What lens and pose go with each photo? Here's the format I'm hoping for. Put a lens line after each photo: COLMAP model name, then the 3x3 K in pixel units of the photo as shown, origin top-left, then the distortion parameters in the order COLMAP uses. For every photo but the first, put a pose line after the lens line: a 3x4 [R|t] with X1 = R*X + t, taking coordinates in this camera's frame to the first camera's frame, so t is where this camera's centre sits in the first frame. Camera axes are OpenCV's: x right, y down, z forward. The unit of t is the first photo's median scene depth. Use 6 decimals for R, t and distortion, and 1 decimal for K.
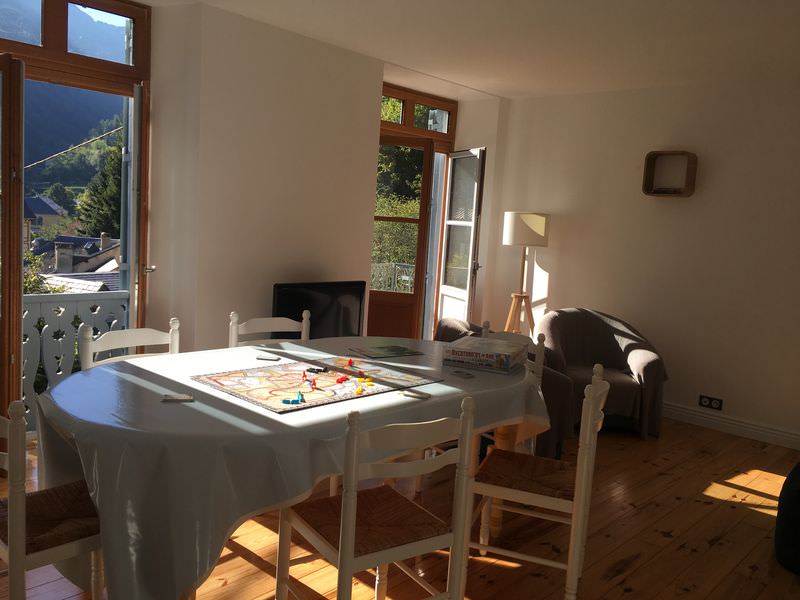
lens RADIAL K [[676.7, 0, 400.0], [0, 676.7, 300.0], [0, 0, 1]] dist [0.051577, -0.121964]
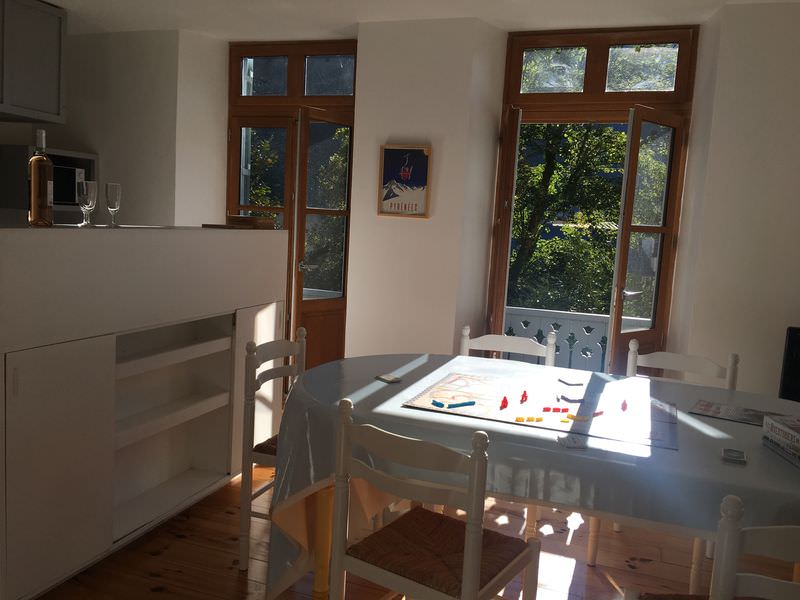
lens RADIAL K [[669.3, 0, 400.0], [0, 669.3, 300.0], [0, 0, 1]] dist [0.006152, 0.004299]
pose [[0.391534, 0.059238, -0.918255, 0.305284], [-0.142785, 0.989749, 0.002968, 0.005348], [0.909018, 0.129951, 0.395979, 0.256646]]
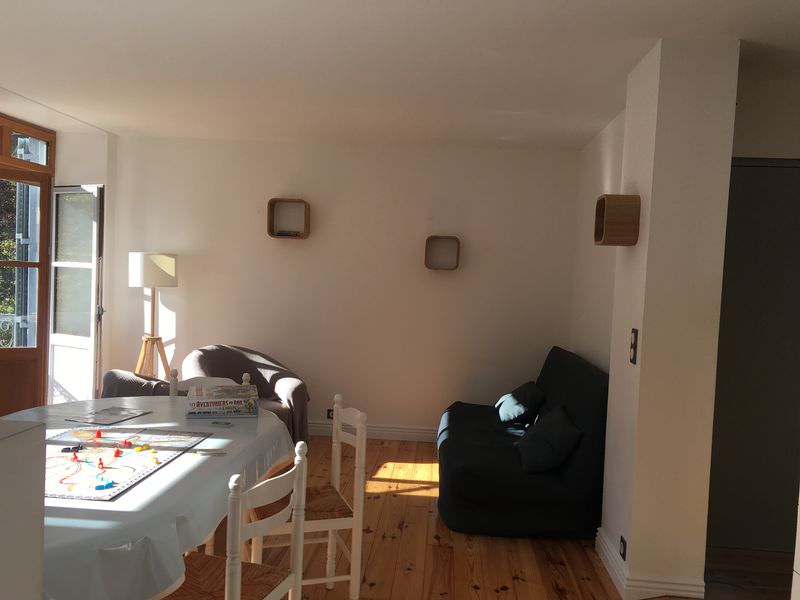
lens RADIAL K [[676.7, 0, 400.0], [0, 676.7, 300.0], [0, 0, 1]] dist [0.051577, -0.121964]
pose [[0.766536, -0.057661, 0.639607, -0.192018], [0.083545, 0.996451, -0.010293, -0.023905], [-0.636744, 0.061325, 0.768633, 0.024335]]
